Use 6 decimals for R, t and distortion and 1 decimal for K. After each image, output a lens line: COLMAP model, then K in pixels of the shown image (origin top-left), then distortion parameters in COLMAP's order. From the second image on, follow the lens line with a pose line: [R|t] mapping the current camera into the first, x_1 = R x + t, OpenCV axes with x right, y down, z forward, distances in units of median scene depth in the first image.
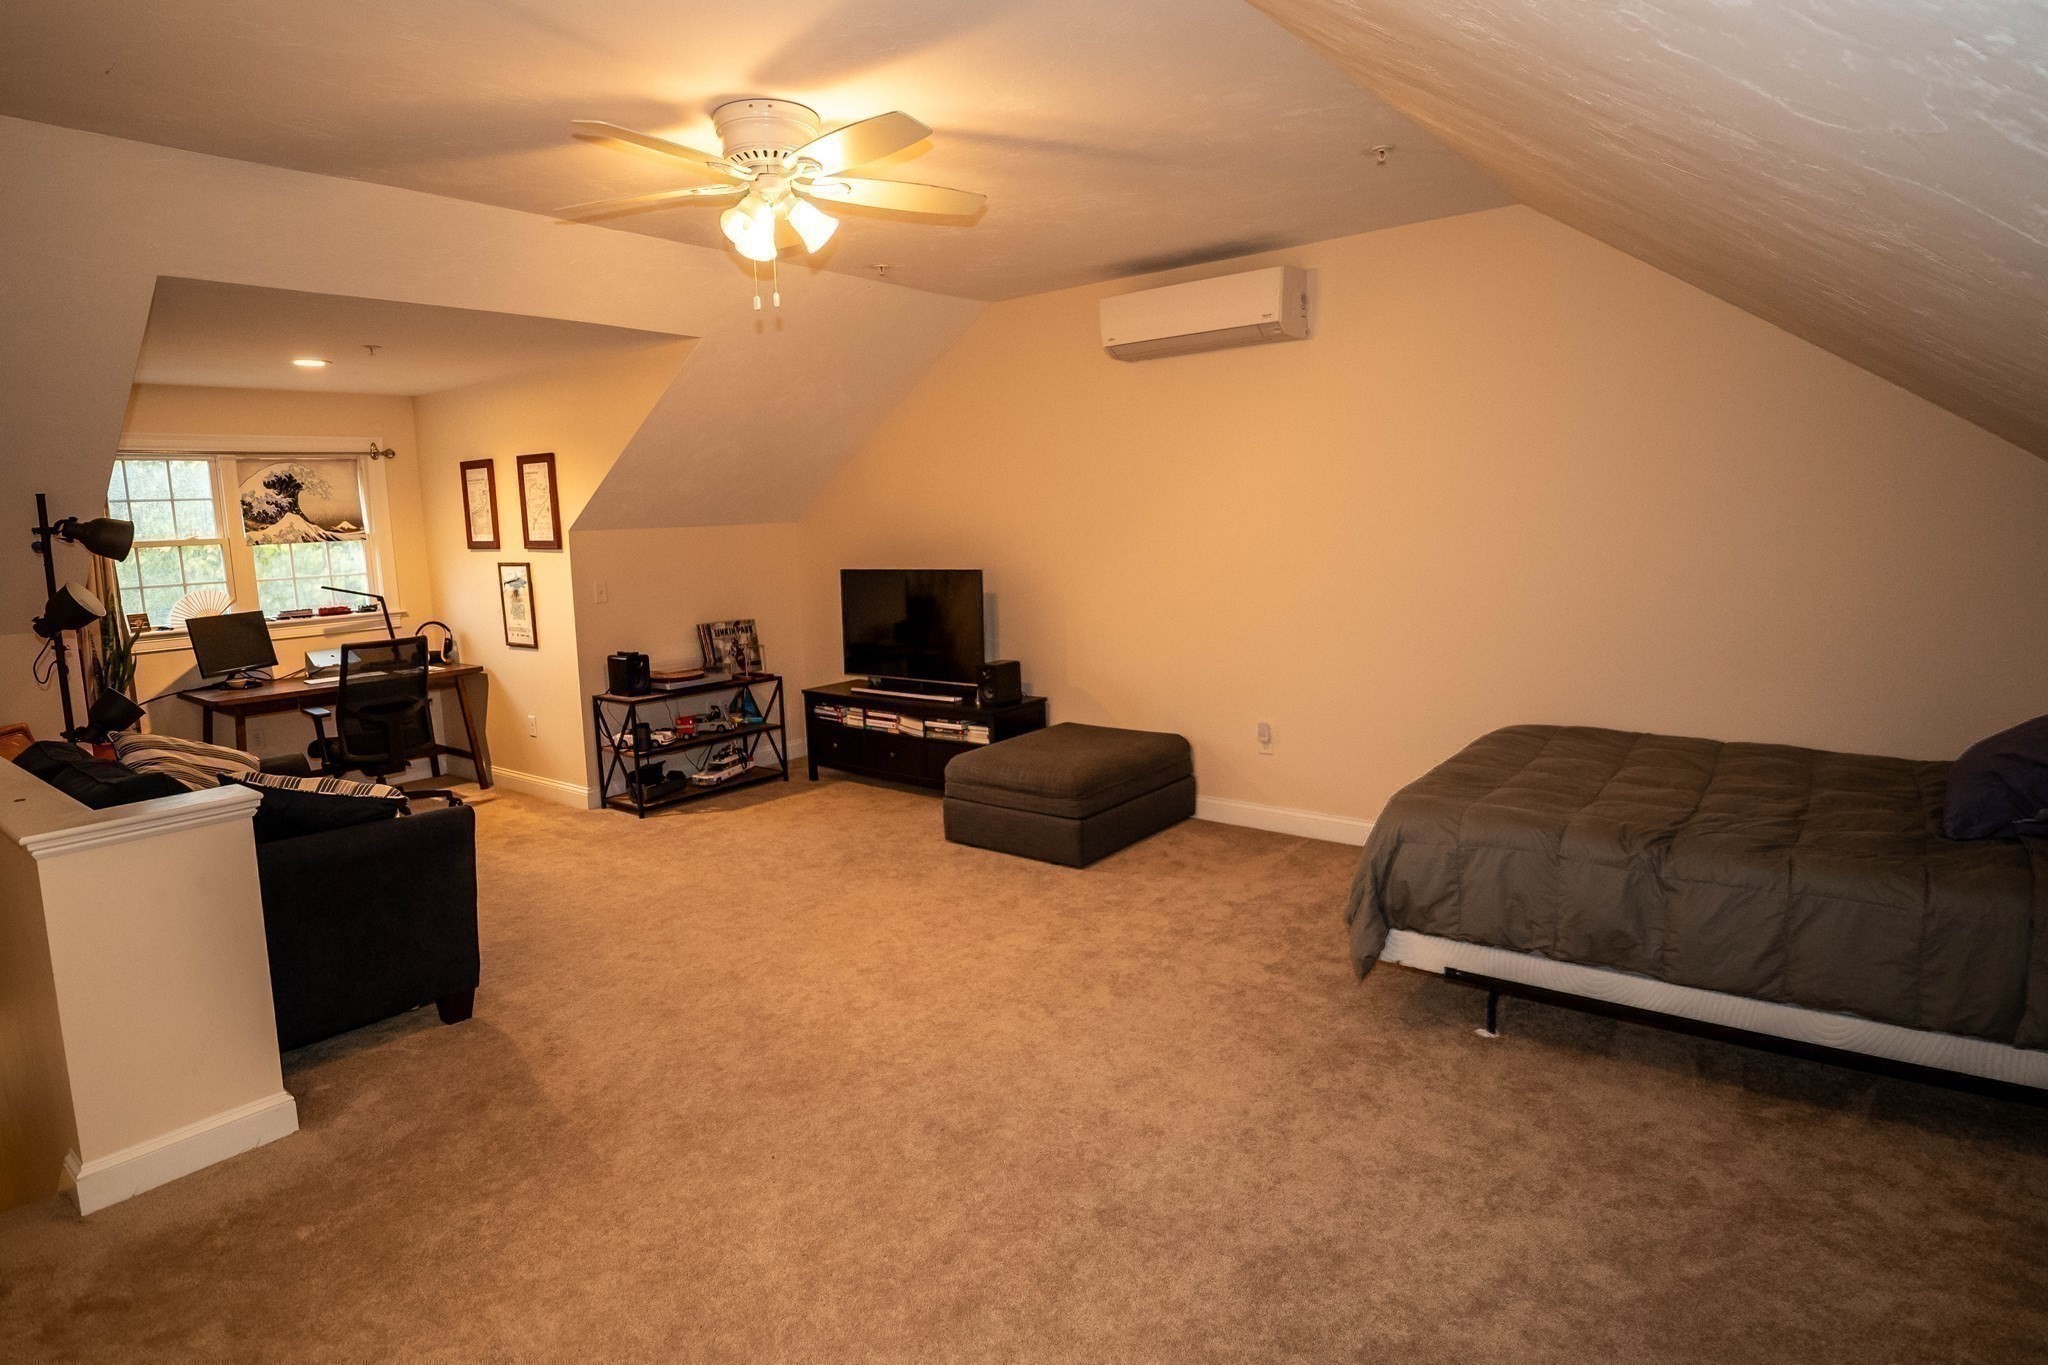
lens RADIAL K [[1075.0, 0, 1072.9], [0, 1075.0, 663.1], [0, 0, 1]] dist [-0.016621, -0.007591]
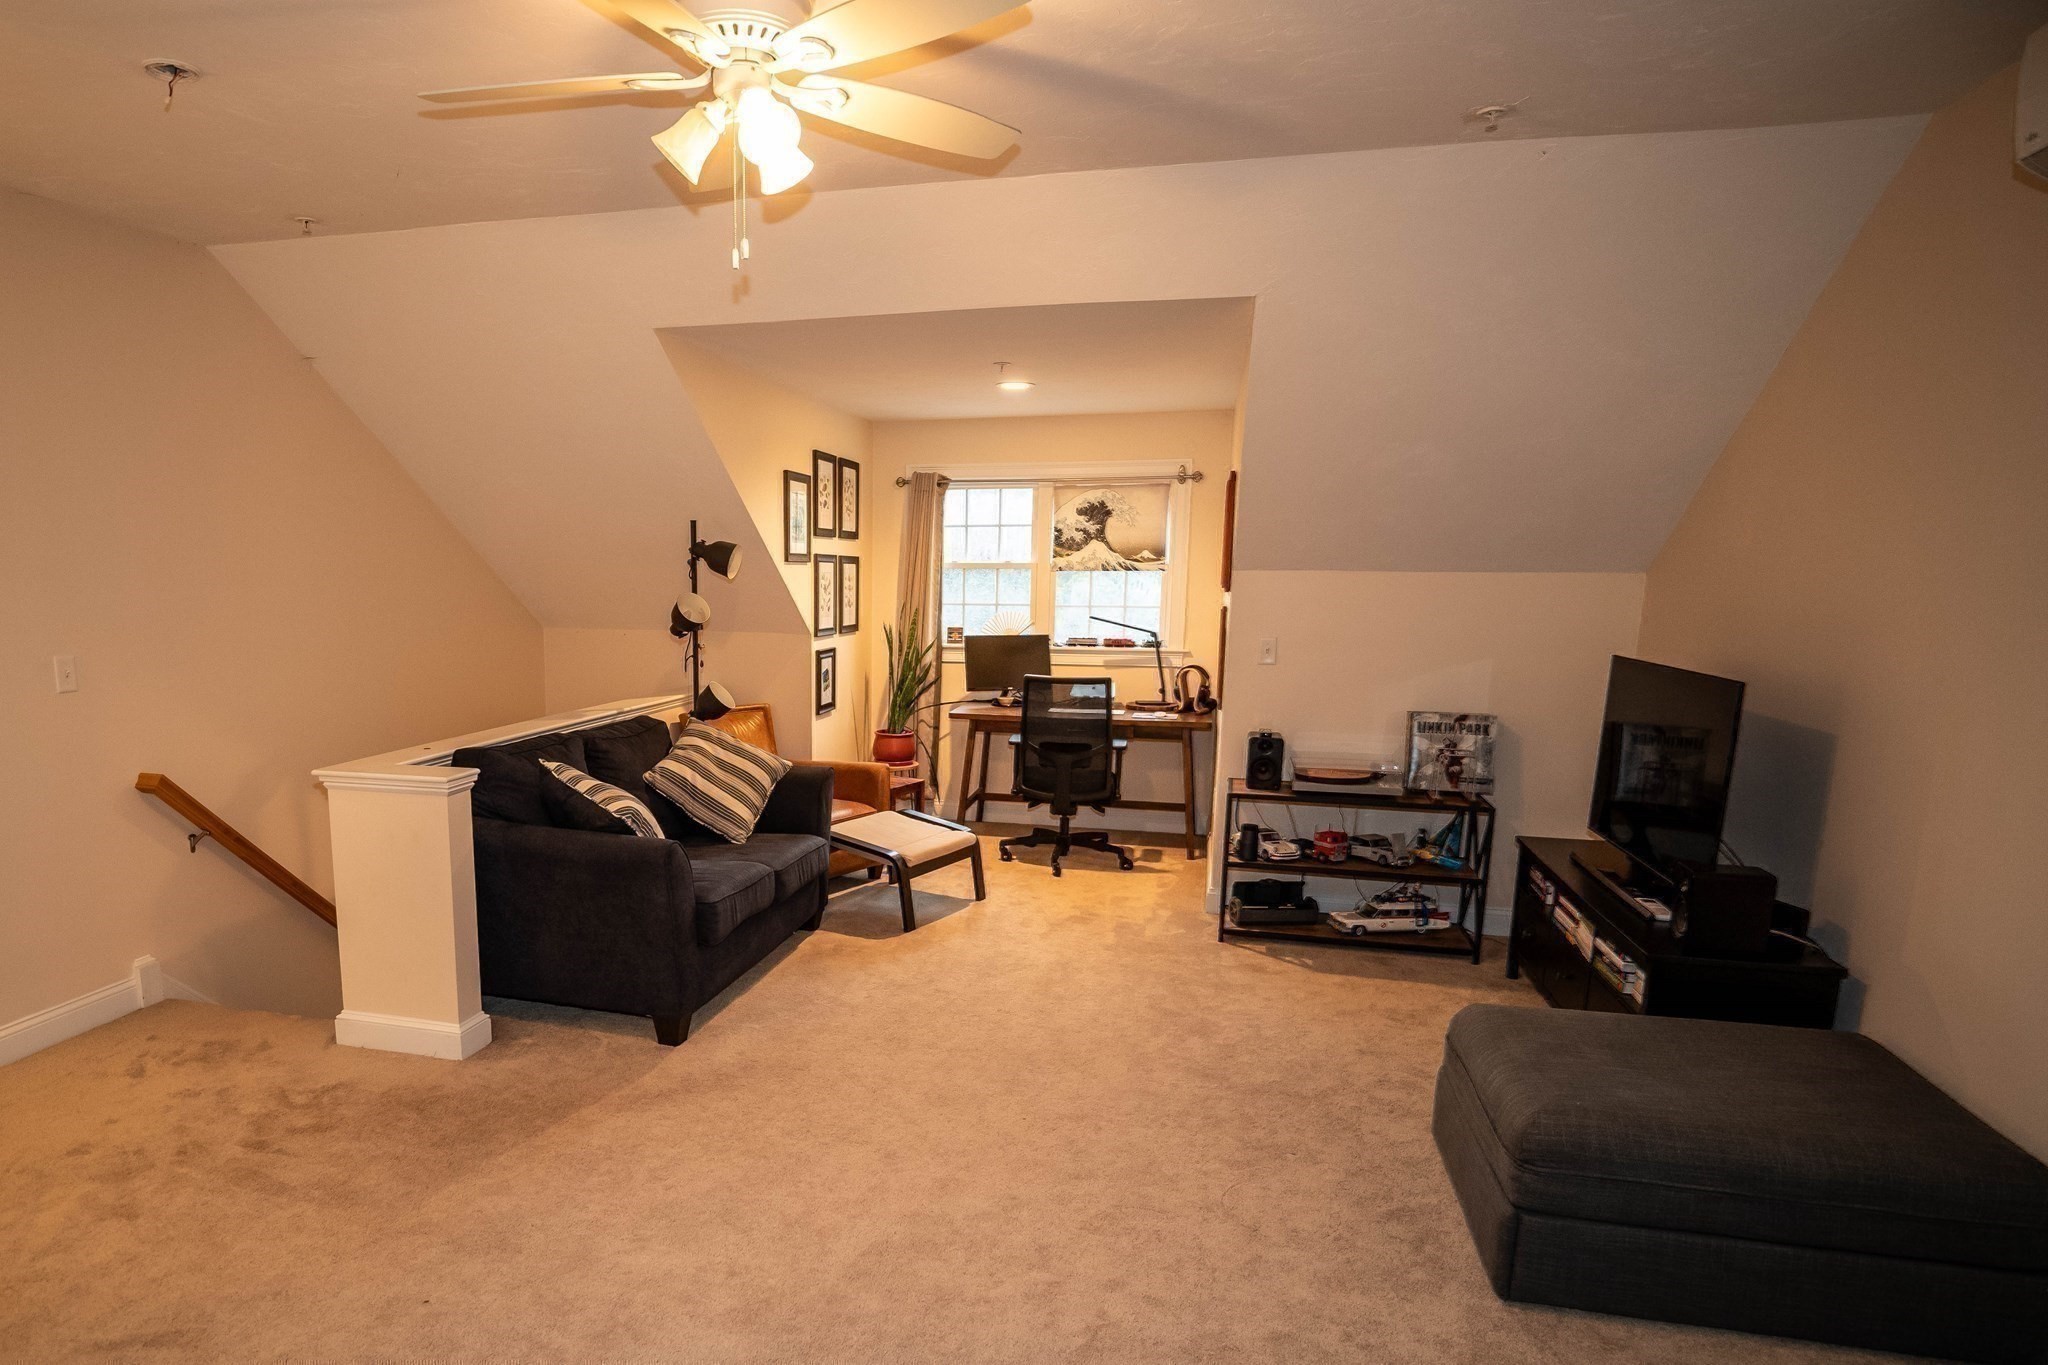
lens RADIAL K [[1216.1, 0, 873.7], [0, 1216.1, 808.6], [0, 0, 1]] dist [-0.026825, -0.000785]
pose [[0.357542, 0.215104, -0.908787, 0.279064], [-0.144742, 0.974118, 0.173621, -0.064380], [0.922612, 0.069463, 0.379422, 0.398437]]
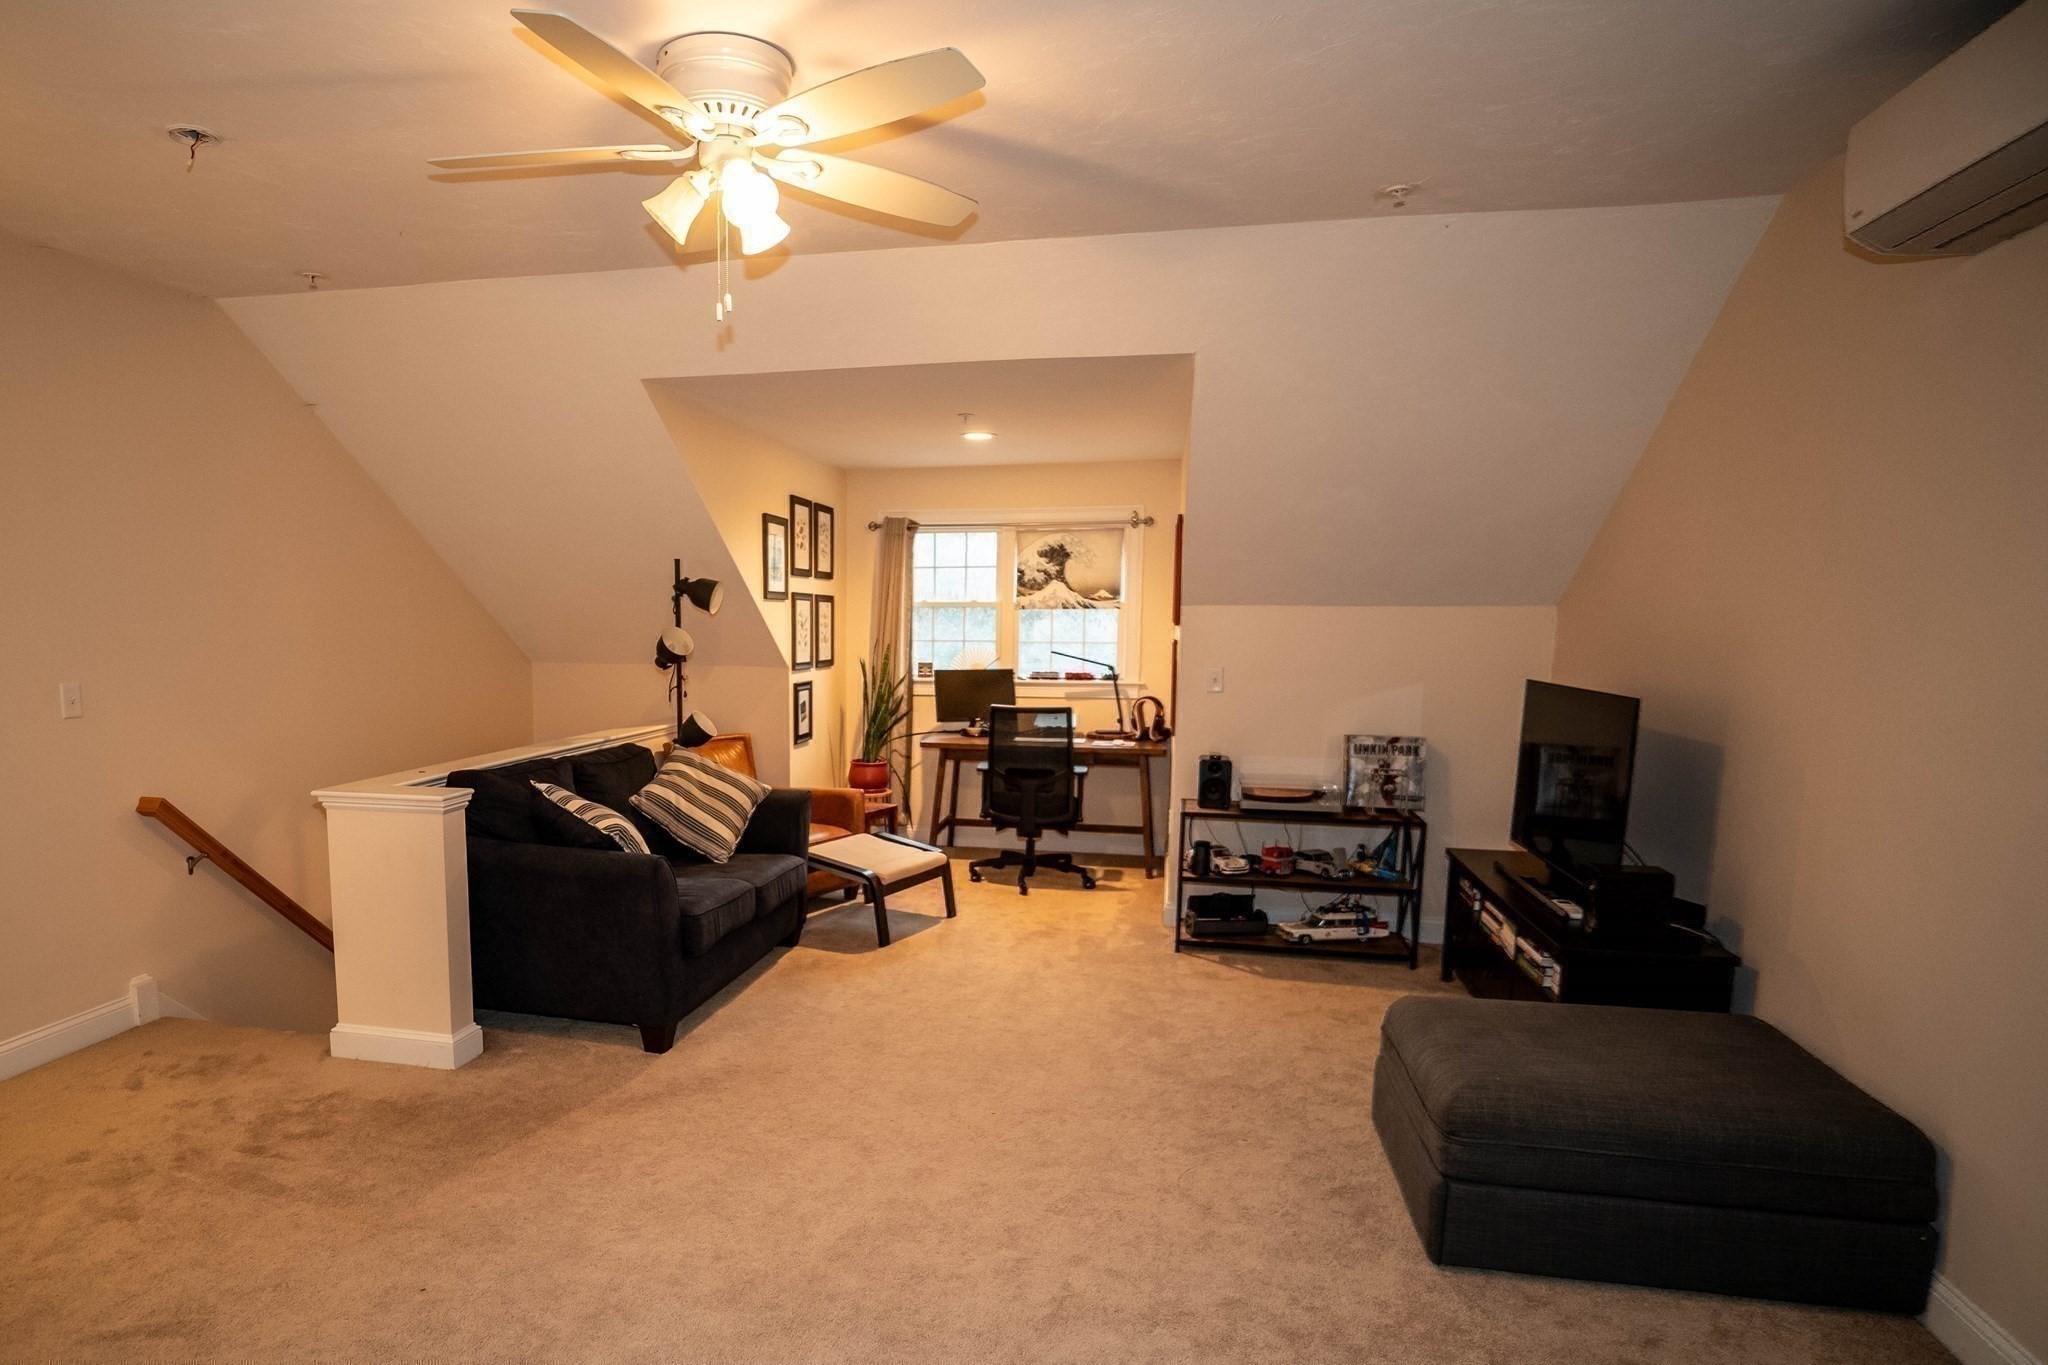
lens RADIAL K [[1175.1, 0, 900.6], [0, 1175.1, 791.2], [0, 0, 1]] dist [-0.024348, -0.003070]
pose [[0.398410, 0.169851, -0.901344, 0.298394], [-0.143214, 0.982171, 0.121779, -0.055732], [0.905958, 0.080567, 0.415632, 0.392633]]
